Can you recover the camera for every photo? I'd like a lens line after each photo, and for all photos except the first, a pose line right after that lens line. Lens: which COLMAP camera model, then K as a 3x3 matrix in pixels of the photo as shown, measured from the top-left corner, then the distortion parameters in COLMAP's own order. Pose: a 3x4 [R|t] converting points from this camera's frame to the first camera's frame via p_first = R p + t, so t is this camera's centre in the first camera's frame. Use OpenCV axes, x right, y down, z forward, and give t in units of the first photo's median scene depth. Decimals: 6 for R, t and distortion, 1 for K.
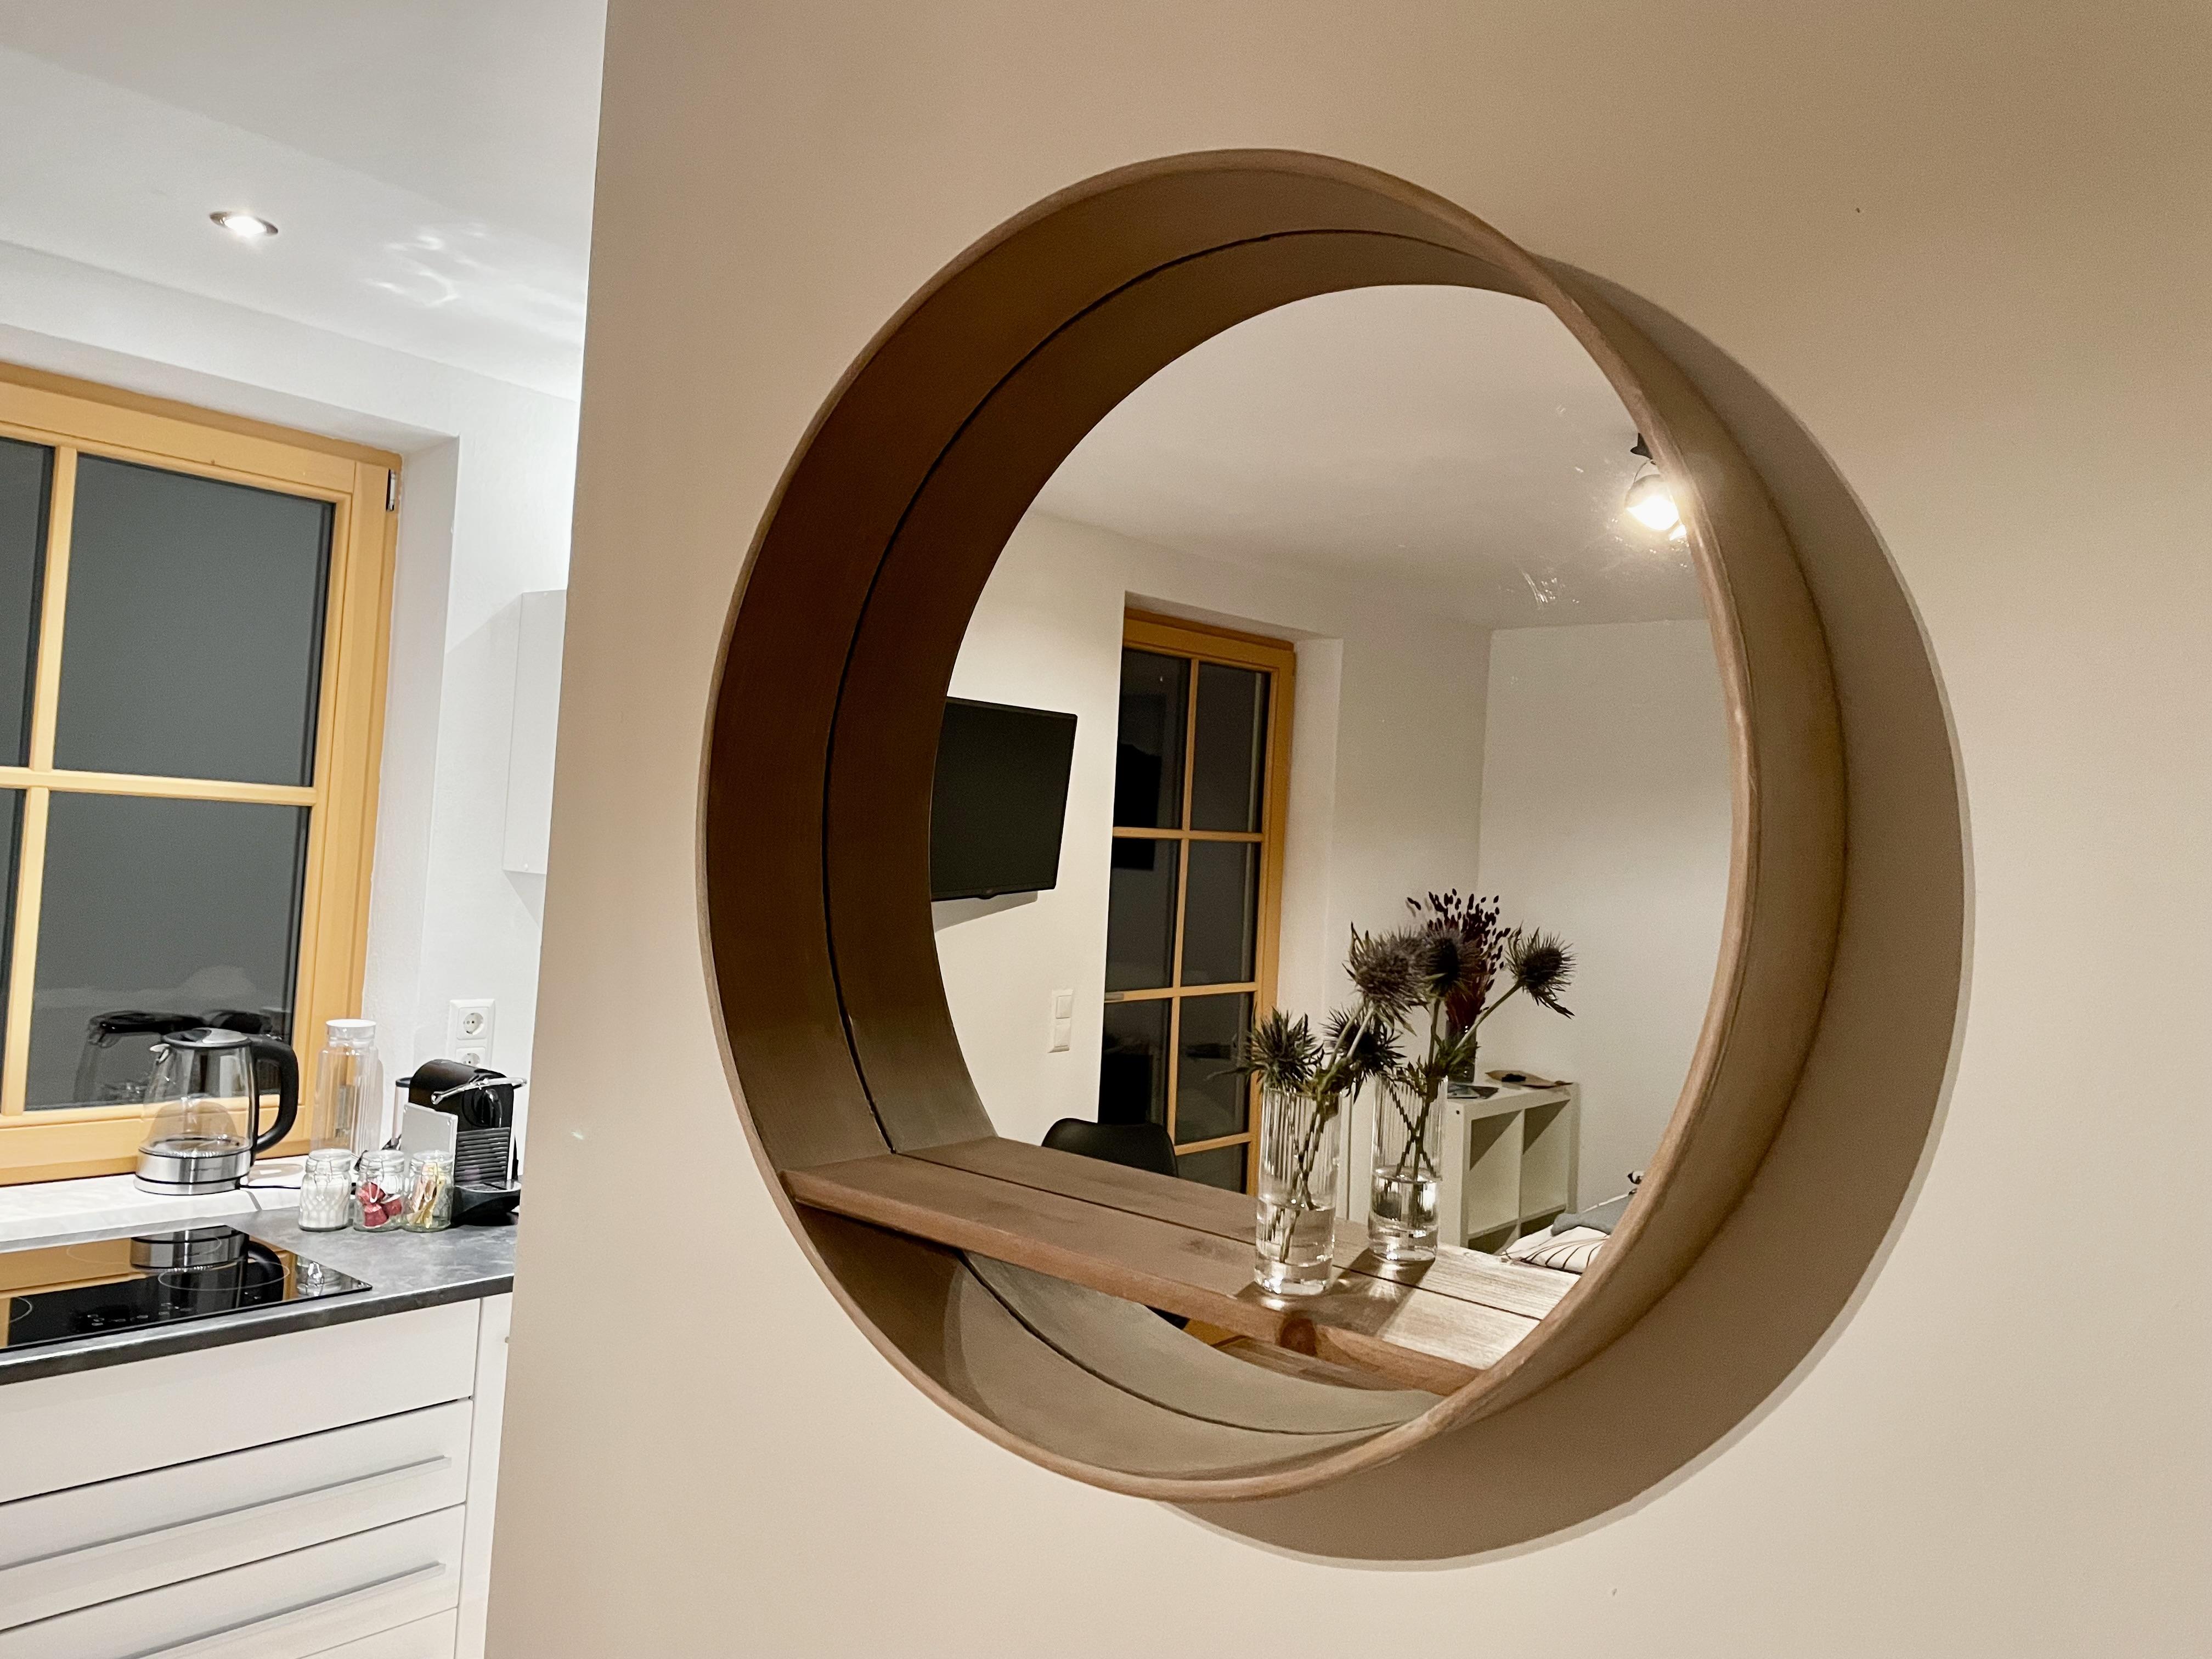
lens RADIAL K [[1673.1, 0, 1114.5], [0, 1673.1, 809.7], [0, 0, 1]] dist [0.076015, -0.103516]
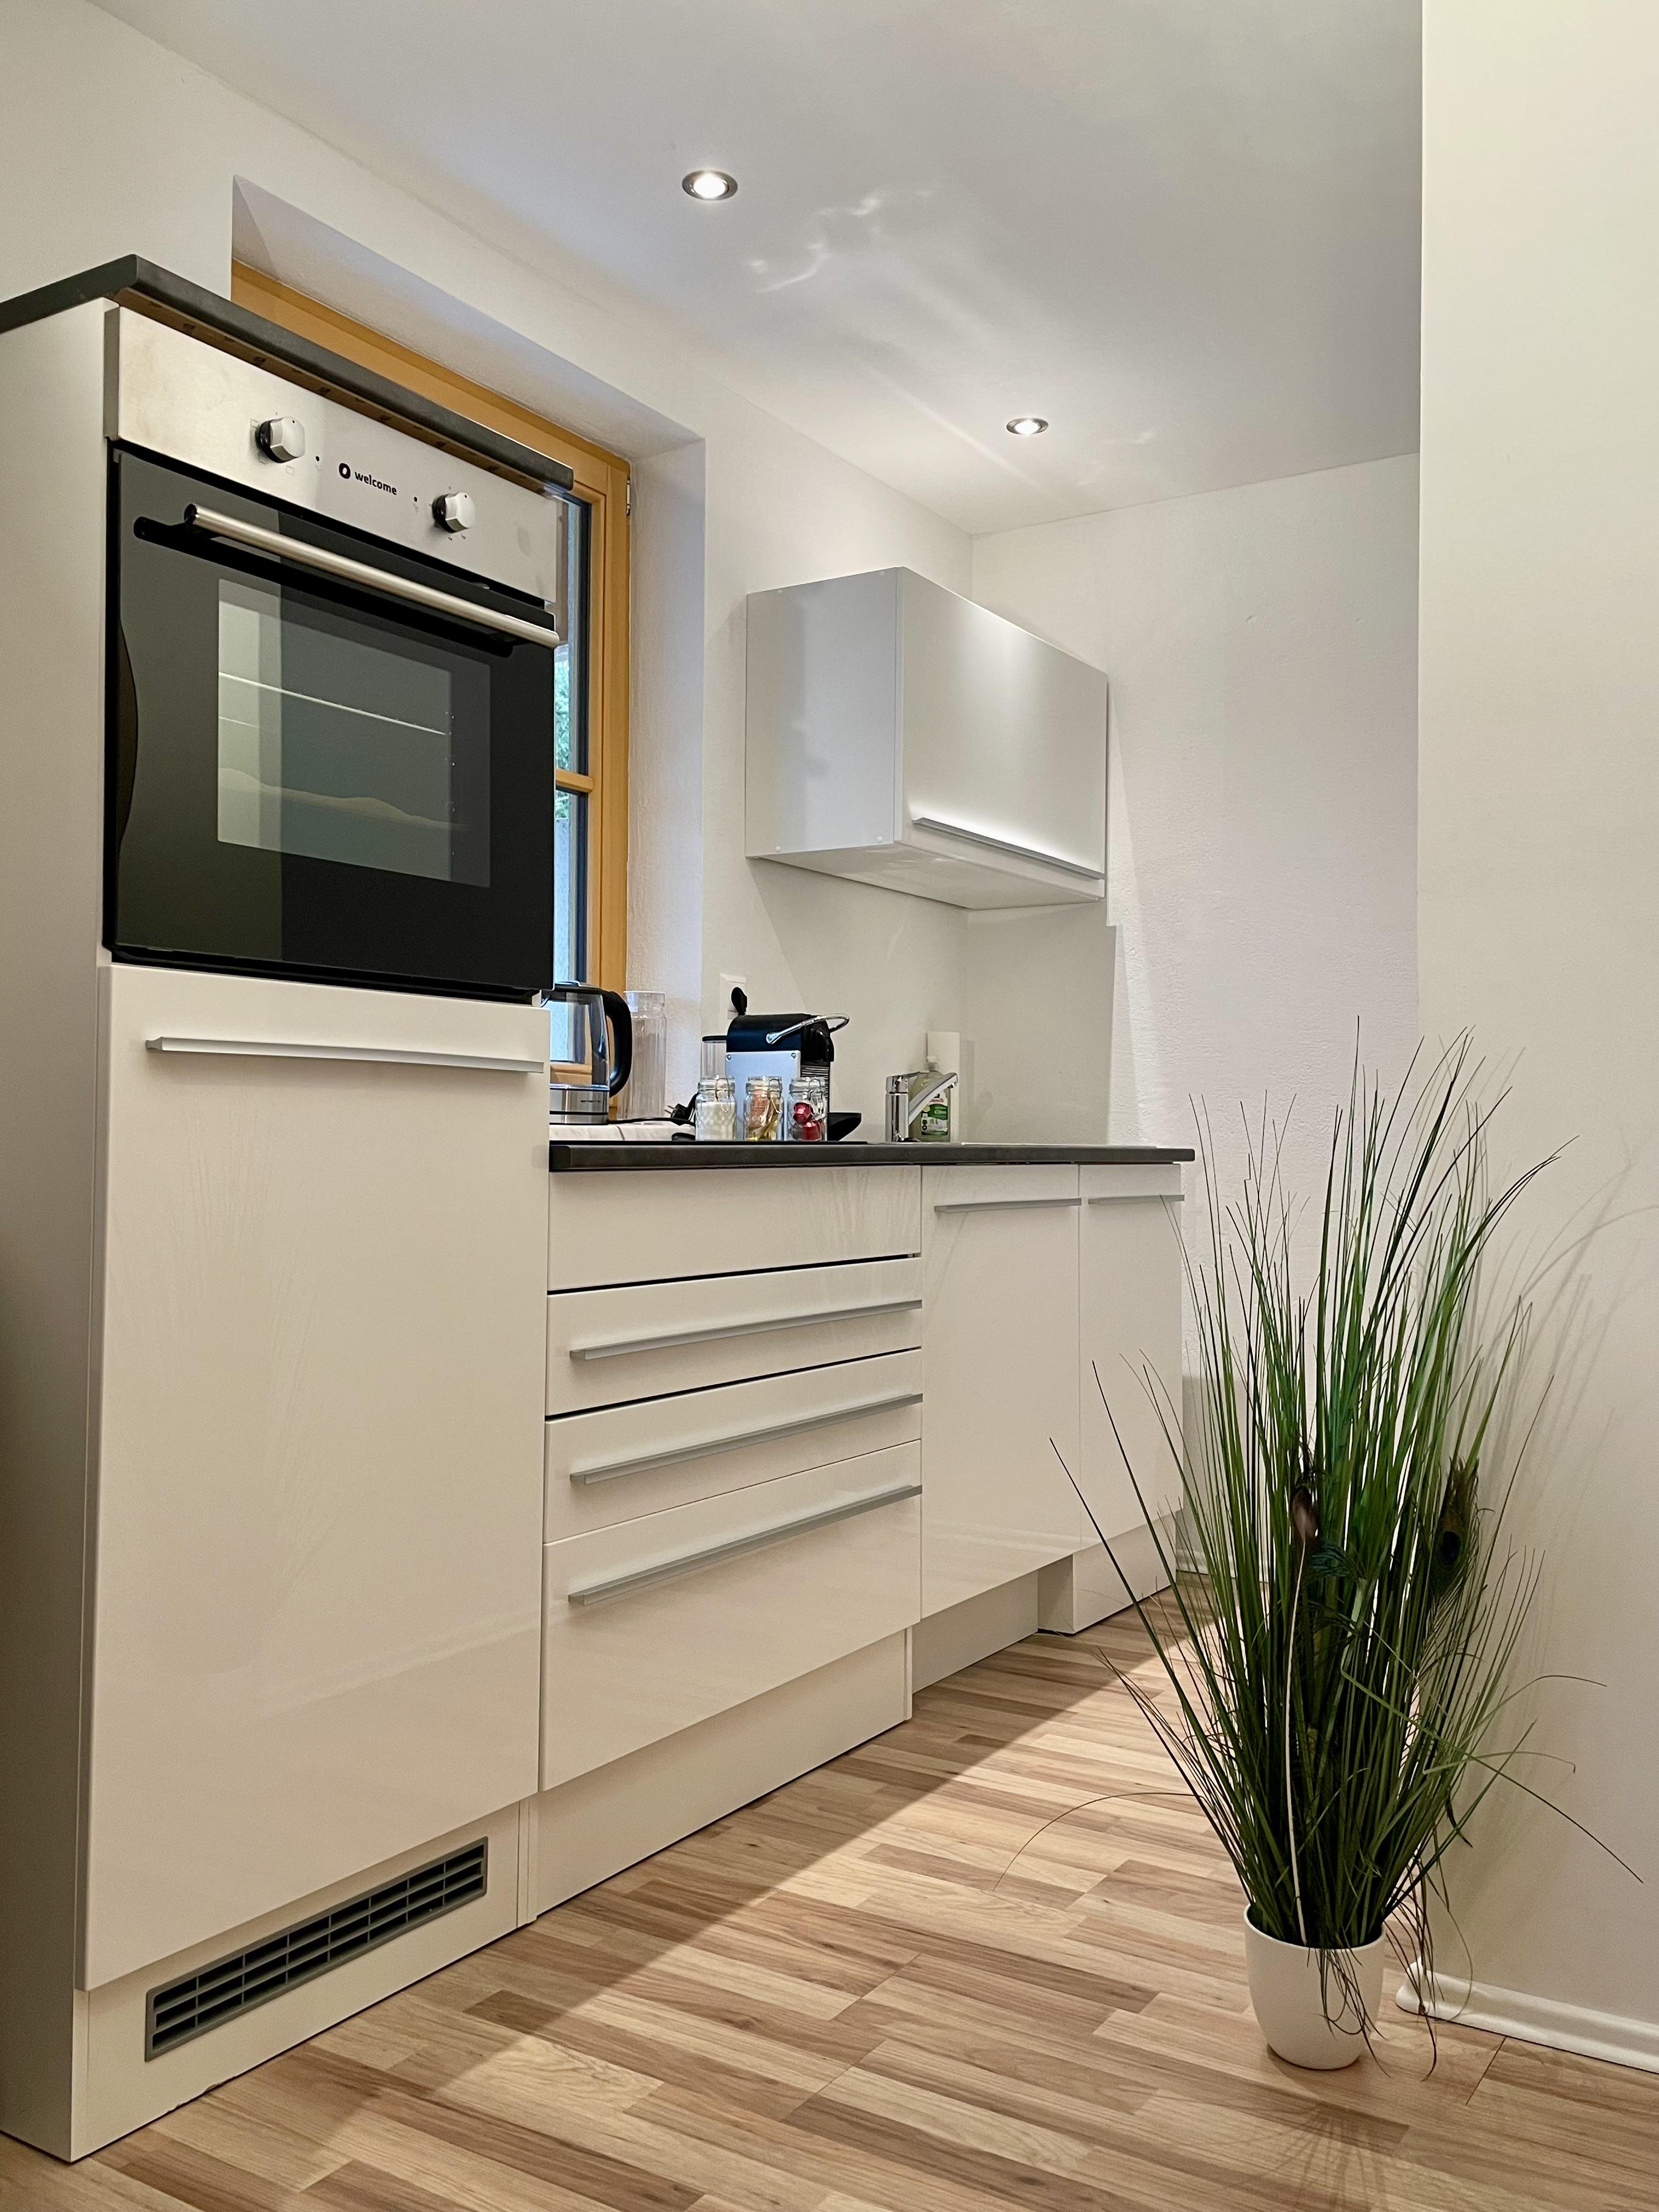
lens RADIAL K [[1842.8, 0, 837.2], [0, 1842.8, 1097.8], [0, 0, 1]] dist [0.069213, -0.079353]
pose [[0.989419, -0.048193, 0.136850, -0.533806], [0.047001, 0.998824, 0.011931, 0.200322], [-0.137264, -0.005373, 0.990520, -0.181765]]
